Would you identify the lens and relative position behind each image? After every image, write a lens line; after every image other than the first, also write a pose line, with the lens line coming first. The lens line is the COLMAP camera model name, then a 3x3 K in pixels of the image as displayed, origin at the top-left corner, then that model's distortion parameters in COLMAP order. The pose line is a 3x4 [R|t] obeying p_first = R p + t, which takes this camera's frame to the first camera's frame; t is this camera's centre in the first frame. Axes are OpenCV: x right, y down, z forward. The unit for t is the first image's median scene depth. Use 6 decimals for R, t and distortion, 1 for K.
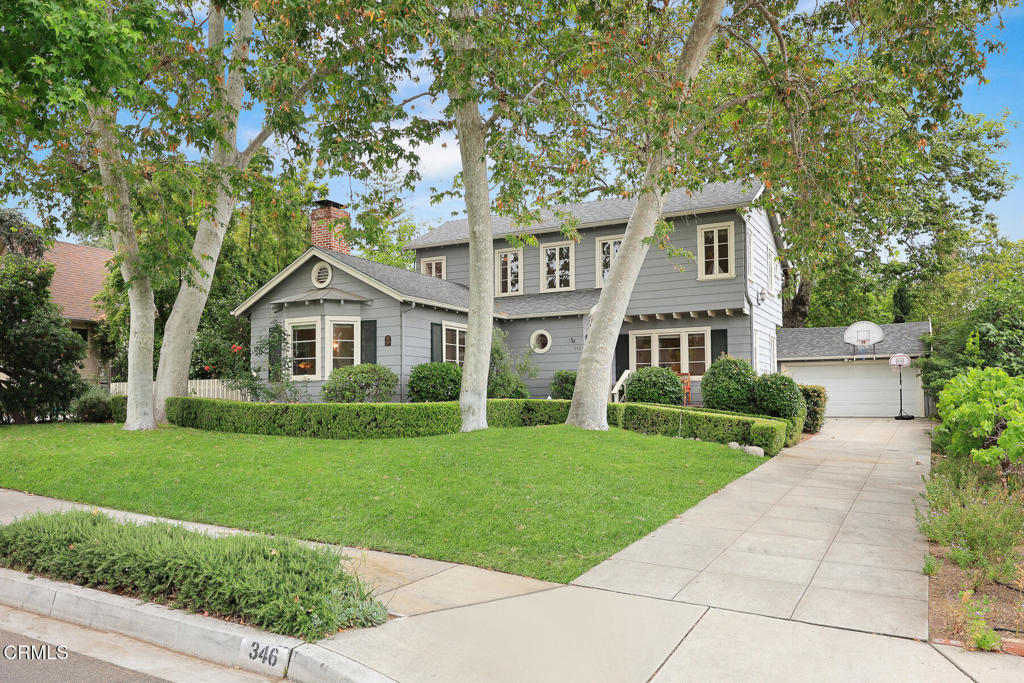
lens RADIAL K [[739.6, 0, 465.0], [0, 739.6, 342.9], [0, 0, 1]] dist [0.003291, -0.000223]
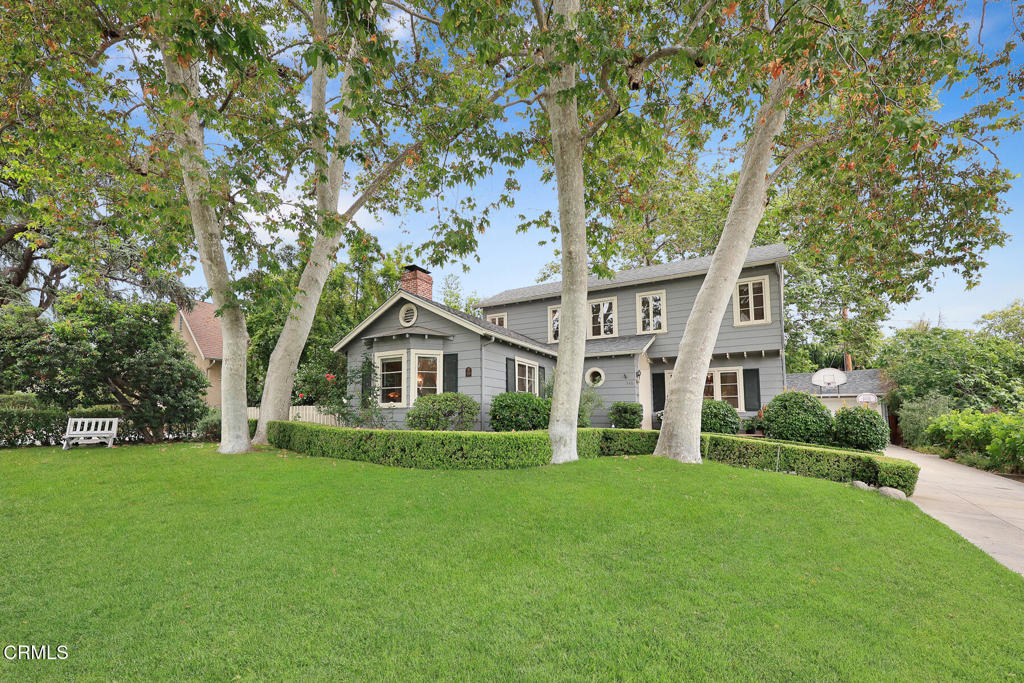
lens RADIAL K [[427.0, 0, 512.1], [0, 427.0, 394.5], [0, 0, 1]] dist [-0.000651, -0.000023]
pose [[0.999019, 0.015145, 0.041607, -0.063608], [-0.015821, 0.999748, 0.015951, 0.018243], [-0.041355, -0.016594, 0.999007, 0.357279]]
